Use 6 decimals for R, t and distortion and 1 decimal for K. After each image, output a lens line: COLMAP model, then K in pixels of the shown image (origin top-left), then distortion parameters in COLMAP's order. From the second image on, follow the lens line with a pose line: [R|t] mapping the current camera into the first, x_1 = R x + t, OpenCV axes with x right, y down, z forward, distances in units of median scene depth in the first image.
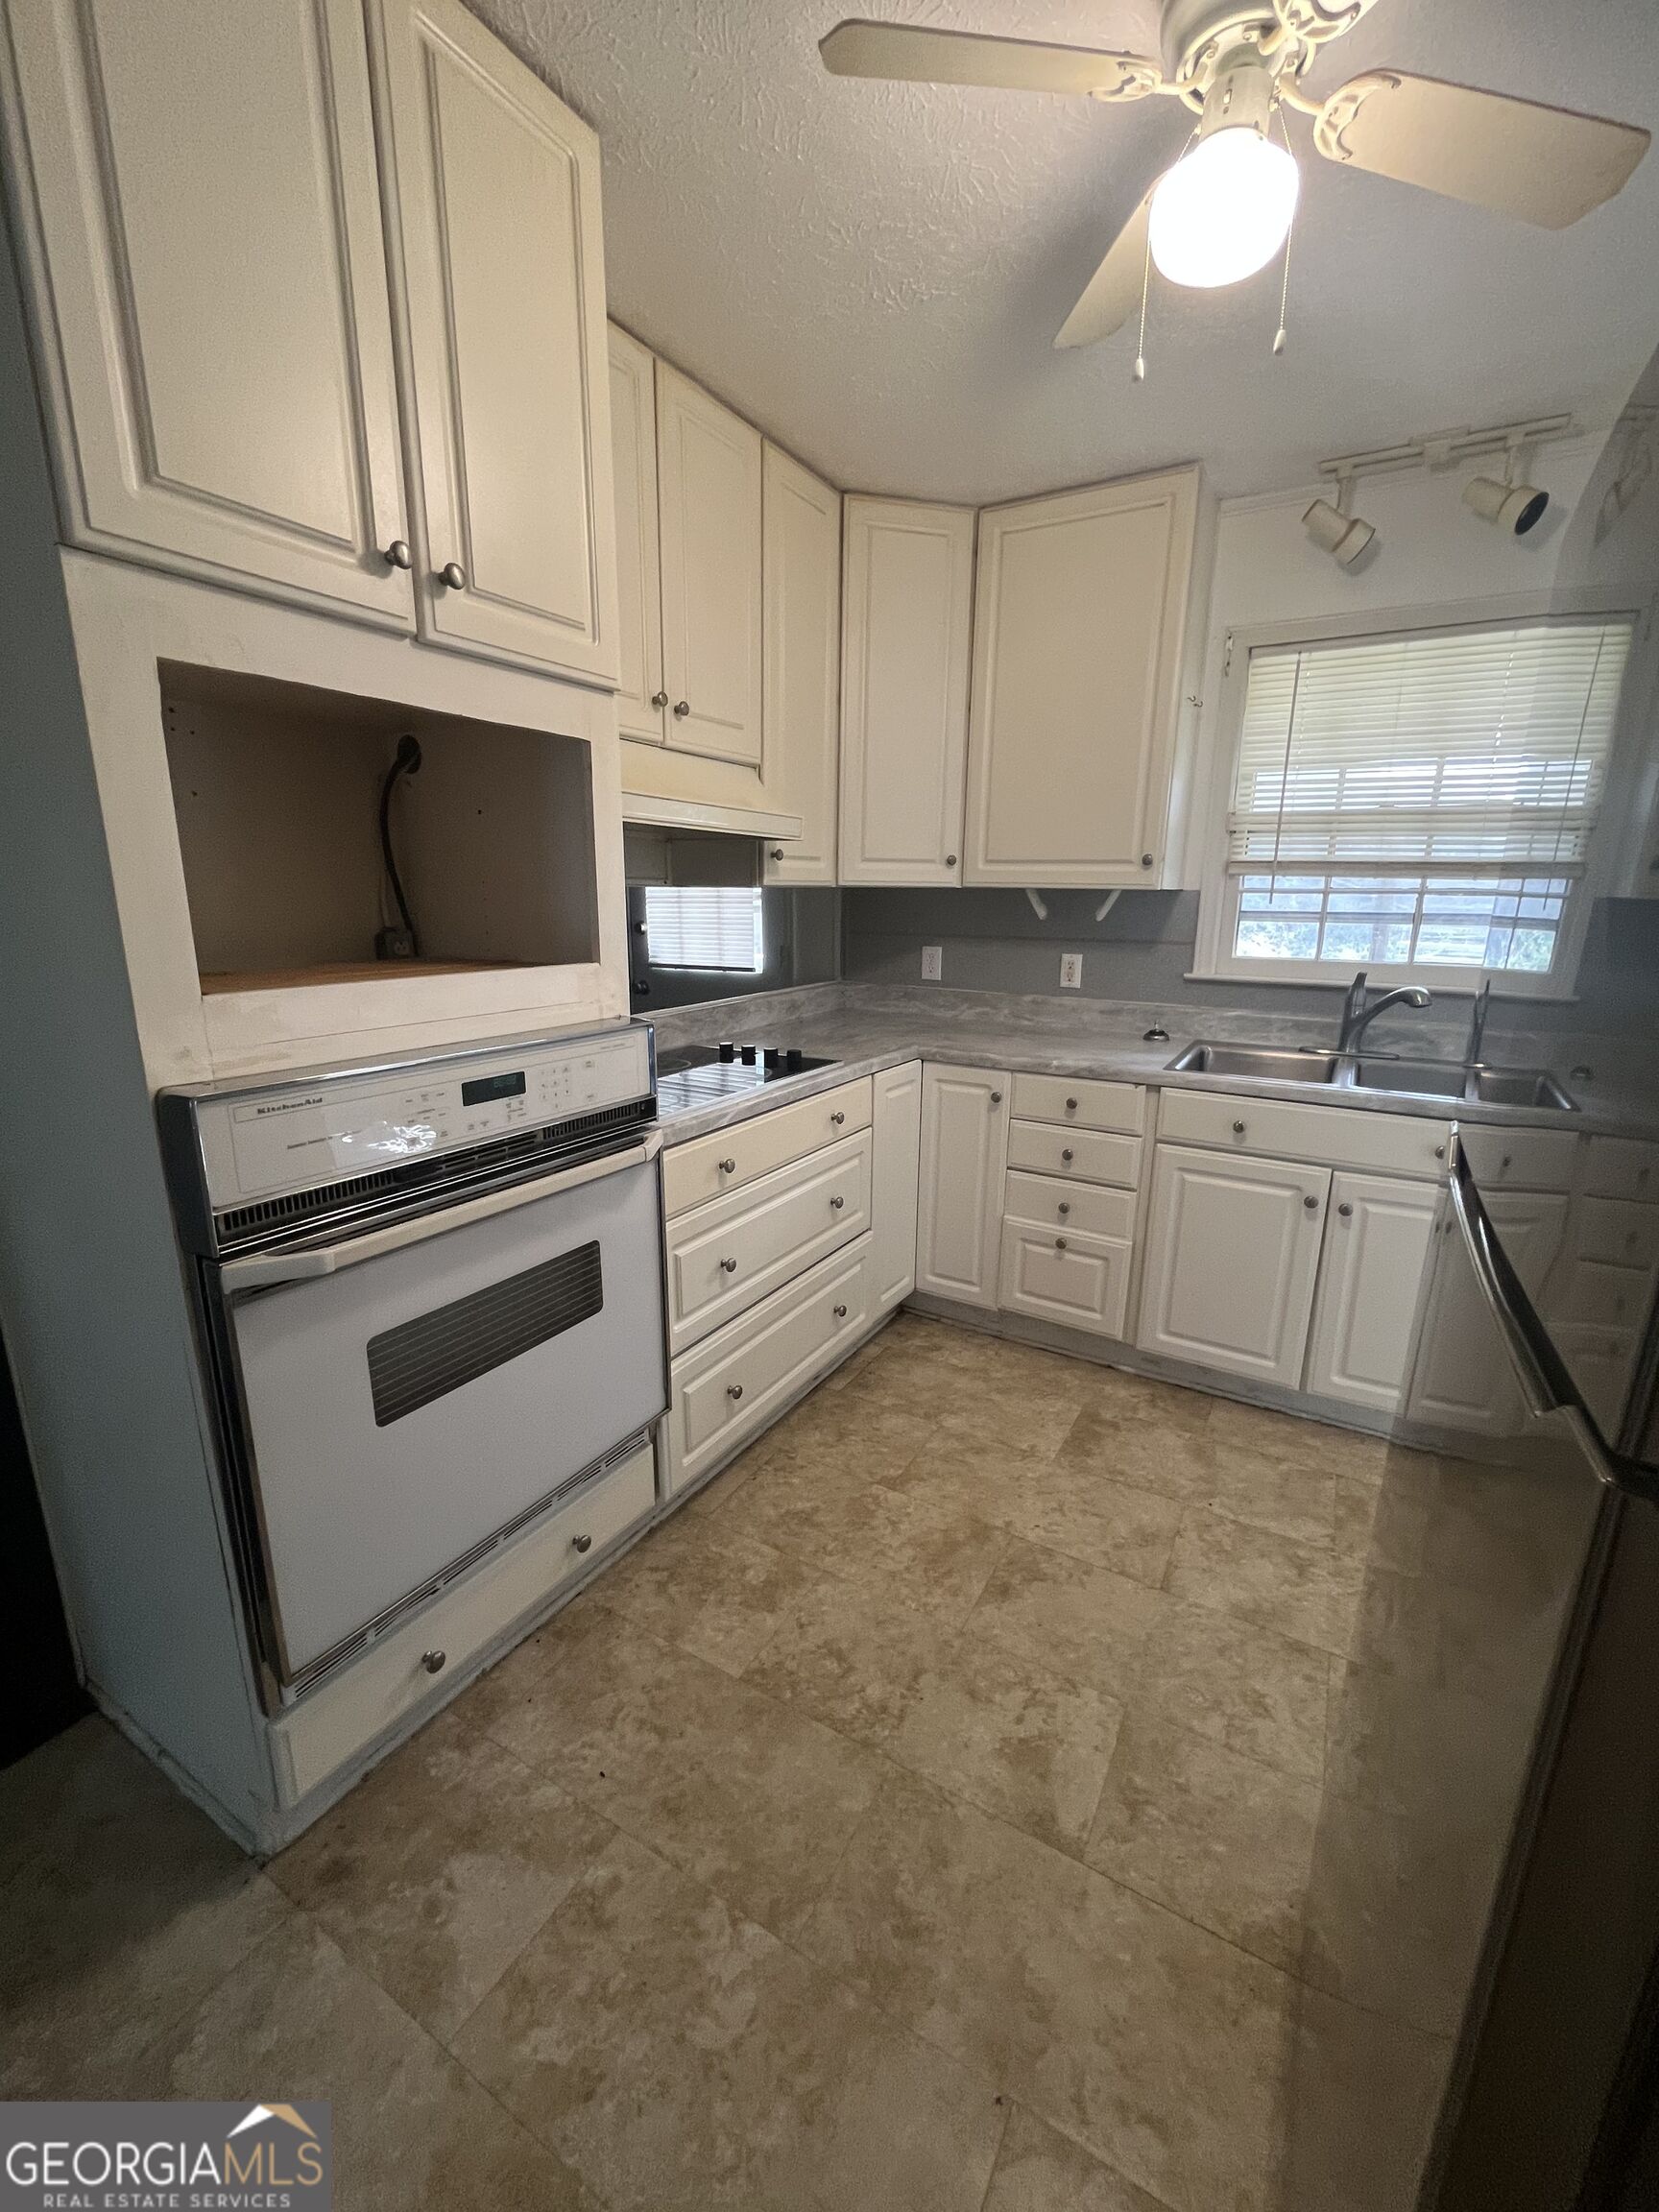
lens RADIAL K [[899.1, 0, 833.0], [0, 899.1, 1105.9], [0, 0, 1]] dist [-0.000522, 0.000126]
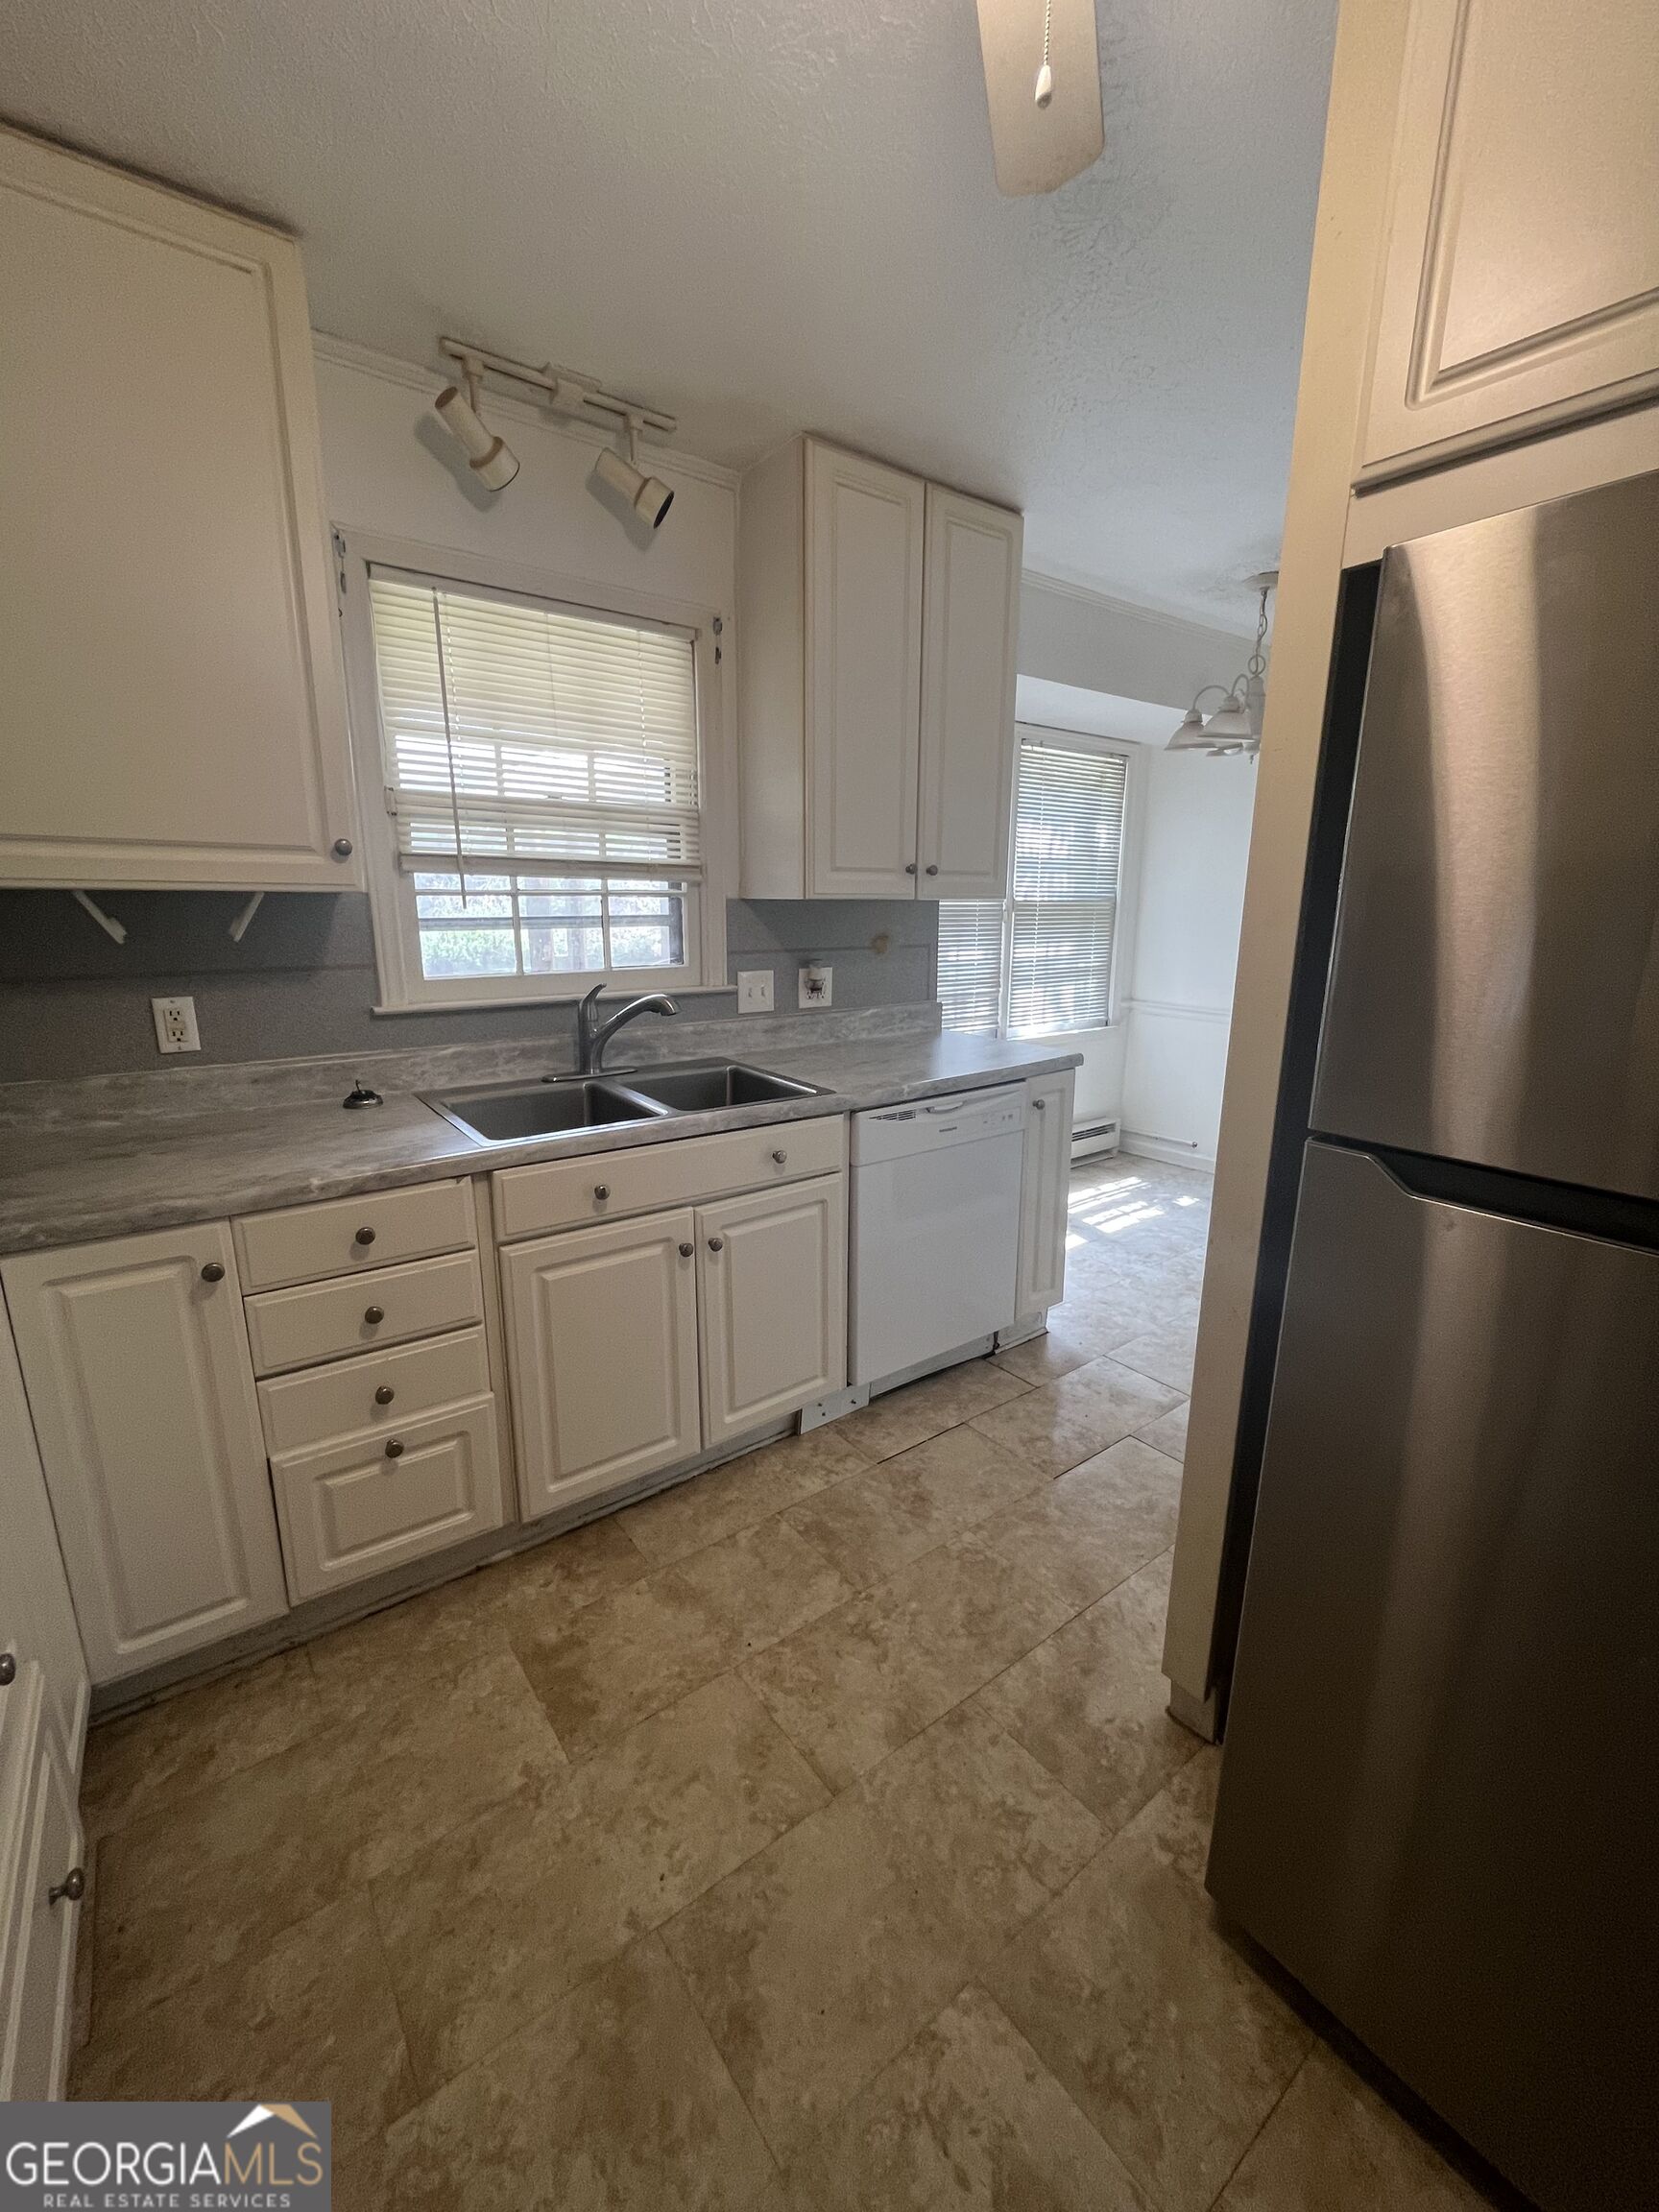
lens RADIAL K [[899.1, 0, 833.3], [0, 899.1, 1102.7], [0, 0, 1]] dist [-0.000522, 0.000126]
pose [[0.385141, -0.215855, 0.897259, -0.146081], [0.212752, 0.966840, 0.141272, -0.108844], [-0.898000, 0.136484, 0.418293, 0.423907]]
